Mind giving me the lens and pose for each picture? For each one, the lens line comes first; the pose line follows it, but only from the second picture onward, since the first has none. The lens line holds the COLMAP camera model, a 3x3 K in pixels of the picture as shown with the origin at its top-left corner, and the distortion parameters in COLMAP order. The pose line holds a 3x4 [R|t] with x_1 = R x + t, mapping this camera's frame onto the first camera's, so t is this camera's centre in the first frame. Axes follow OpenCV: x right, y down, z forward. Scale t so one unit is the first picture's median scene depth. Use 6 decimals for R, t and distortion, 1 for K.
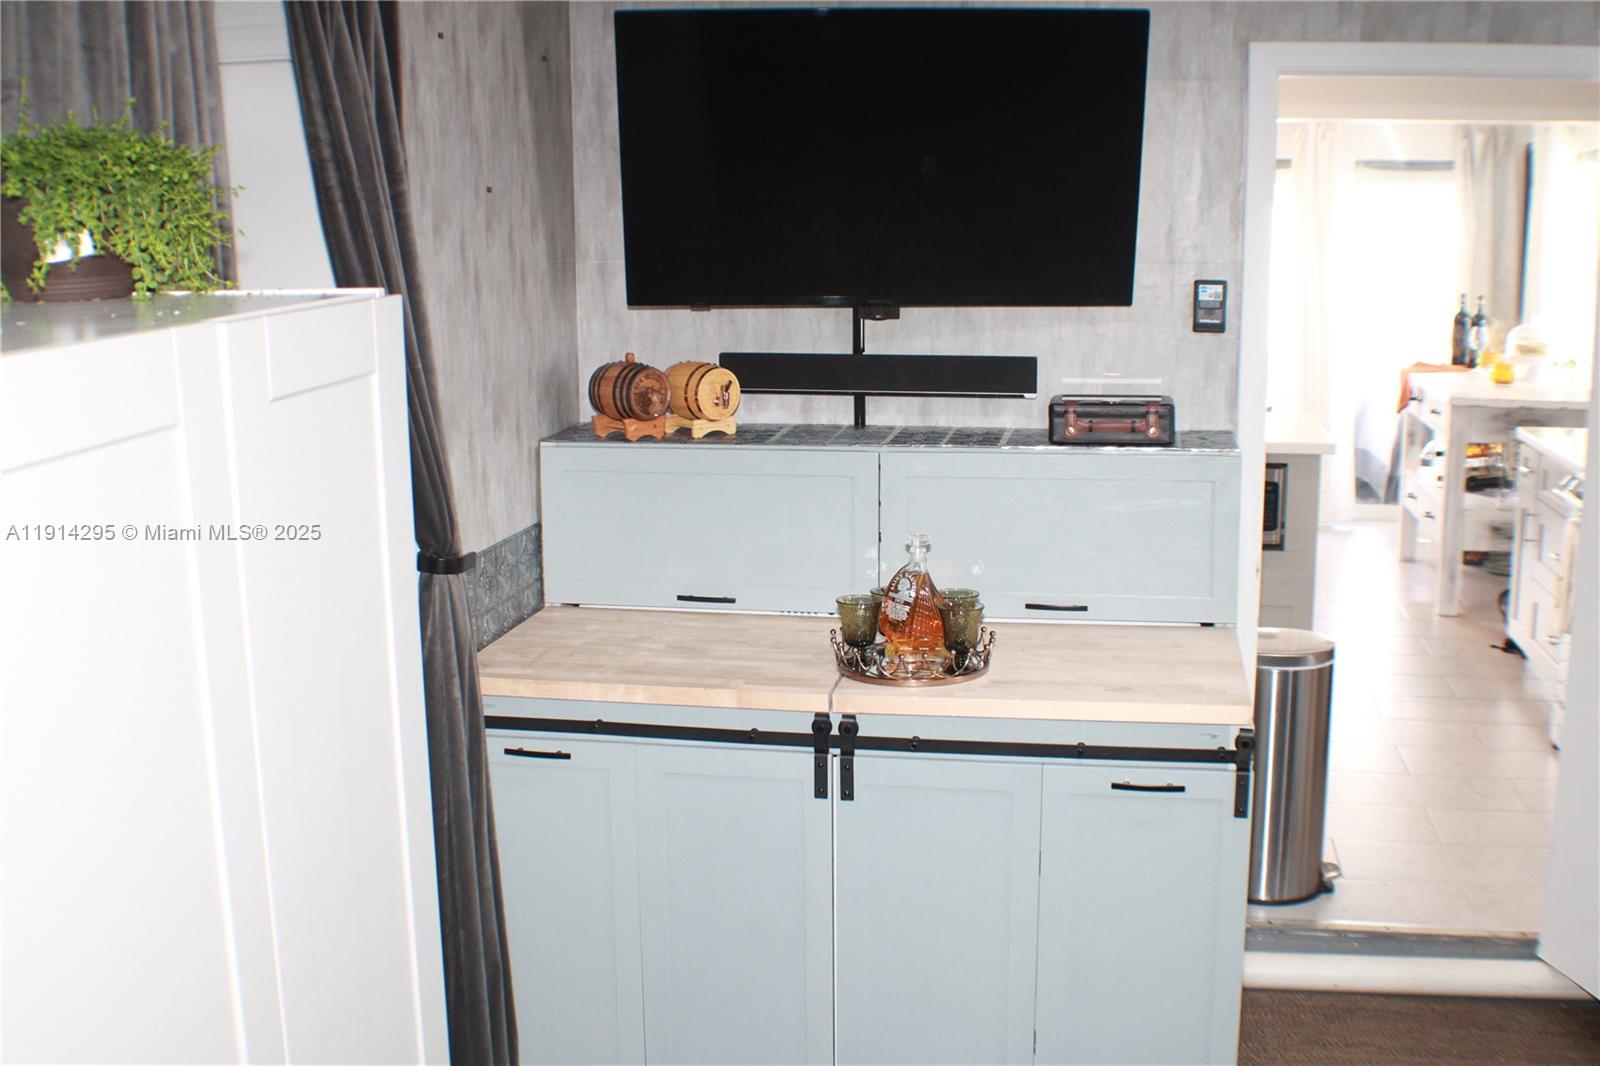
lens RADIAL K [[1750.8, 0, 800.0], [0, 1750.8, 533.0], [0, 0, 1]] dist [-0.190244, 0.103950]
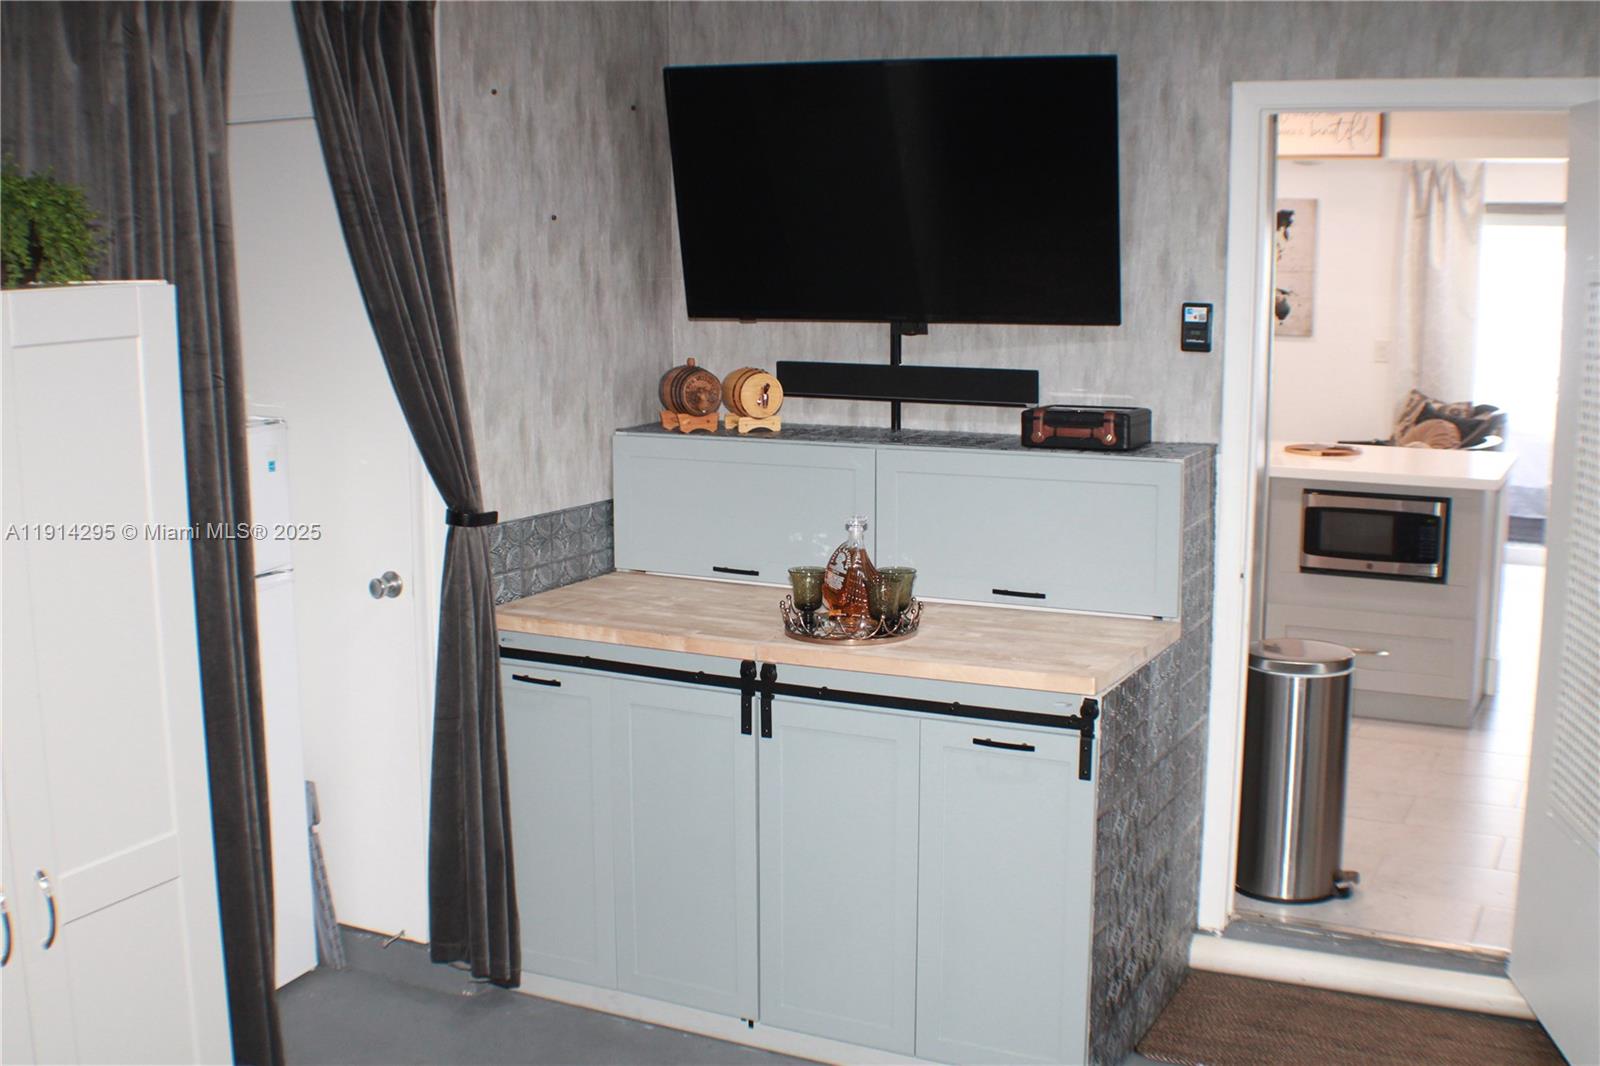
lens RADIAL K [[1750.8, 0, 800.0], [0, 1750.8, 533.0], [0, 0, 1]] dist [-0.190244, 0.103950]
pose [[0.959169, 0.050897, -0.278217, 0.308437], [-0.057578, 0.998215, -0.015889, 0.028577], [0.276911, 0.031260, 0.960387, -0.101754]]
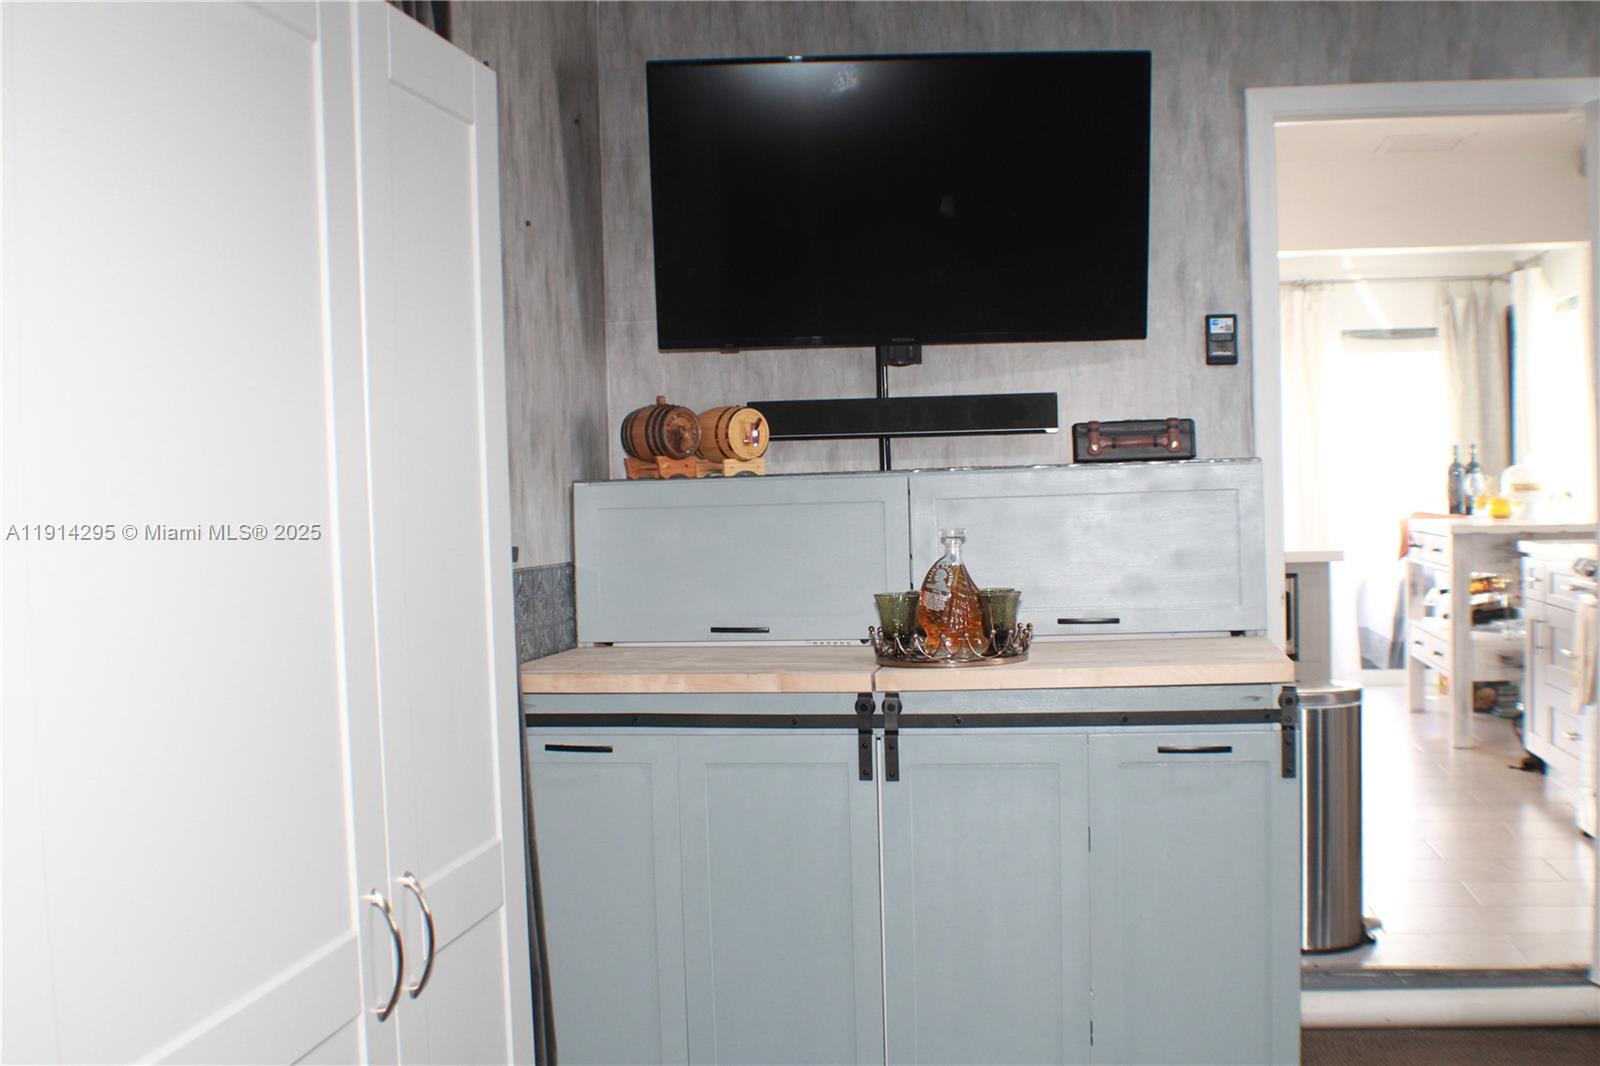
lens RADIAL K [[1750.8, 0, 800.0], [0, 1750.8, 533.0], [0, 0, 1]] dist [-0.190244, 0.103950]
pose [[0.999775, -0.019997, 0.007031, -0.025008], [0.020858, 0.987163, -0.158350, 0.142819], [-0.003774, 0.158462, 0.987358, -0.002754]]
